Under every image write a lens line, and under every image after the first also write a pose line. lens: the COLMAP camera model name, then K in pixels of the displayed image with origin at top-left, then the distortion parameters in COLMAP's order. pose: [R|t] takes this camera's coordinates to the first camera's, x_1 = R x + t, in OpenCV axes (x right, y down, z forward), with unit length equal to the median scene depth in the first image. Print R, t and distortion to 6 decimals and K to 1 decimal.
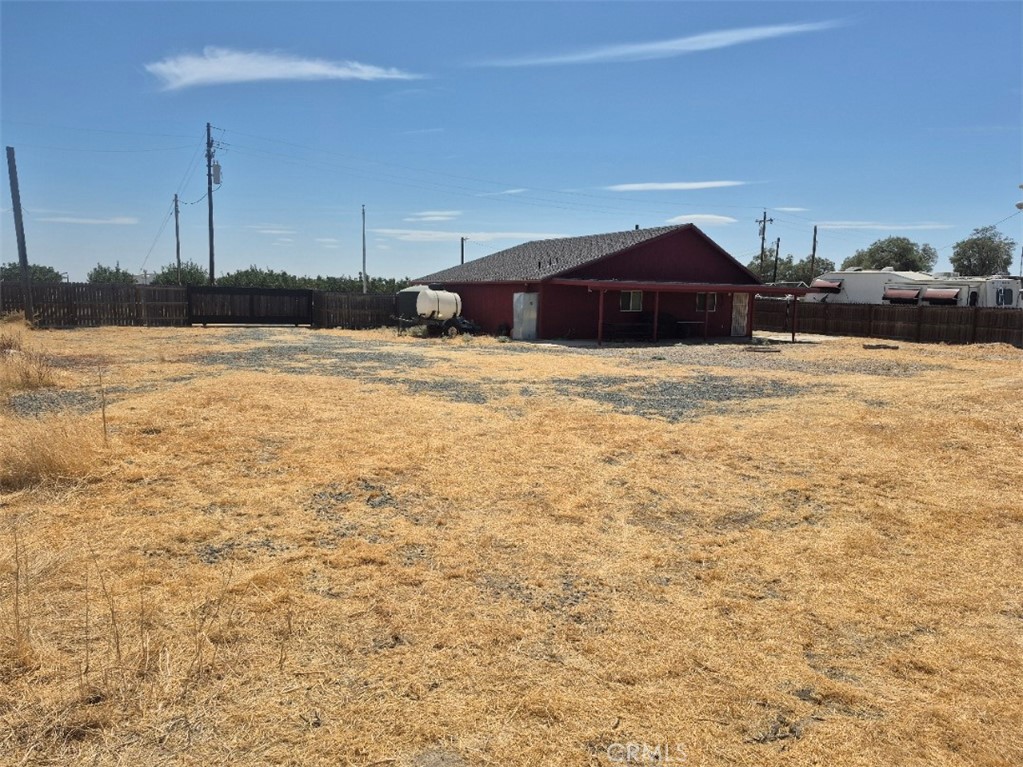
lens RADIAL K [[703.9, 0, 507.3], [0, 703.9, 390.0], [0, 0, 1]] dist [0.072928, -0.069553]
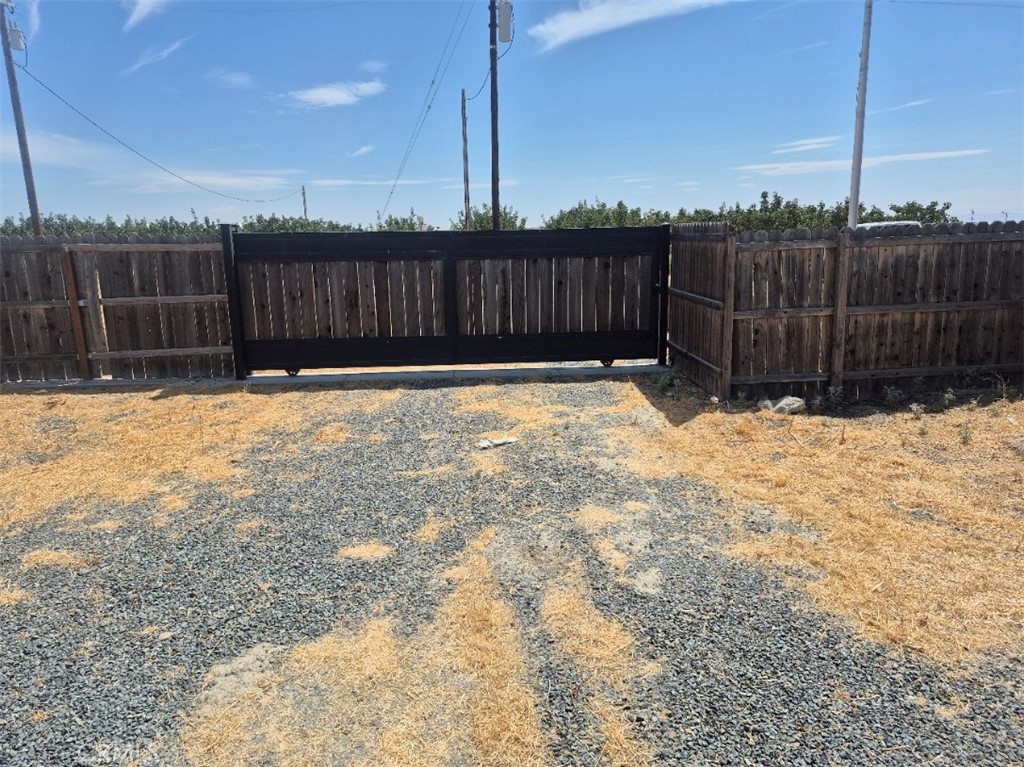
lens RADIAL K [[694.9, 0, 509.8], [0, 694.9, 382.7], [0, 0, 1]] dist [0.124677, -0.088794]
pose [[0.883569, 0.051356, -0.465477, -0.214364], [-0.020164, 0.997219, 0.071748, -0.107159], [0.467867, -0.054008, 0.882147, 0.778697]]
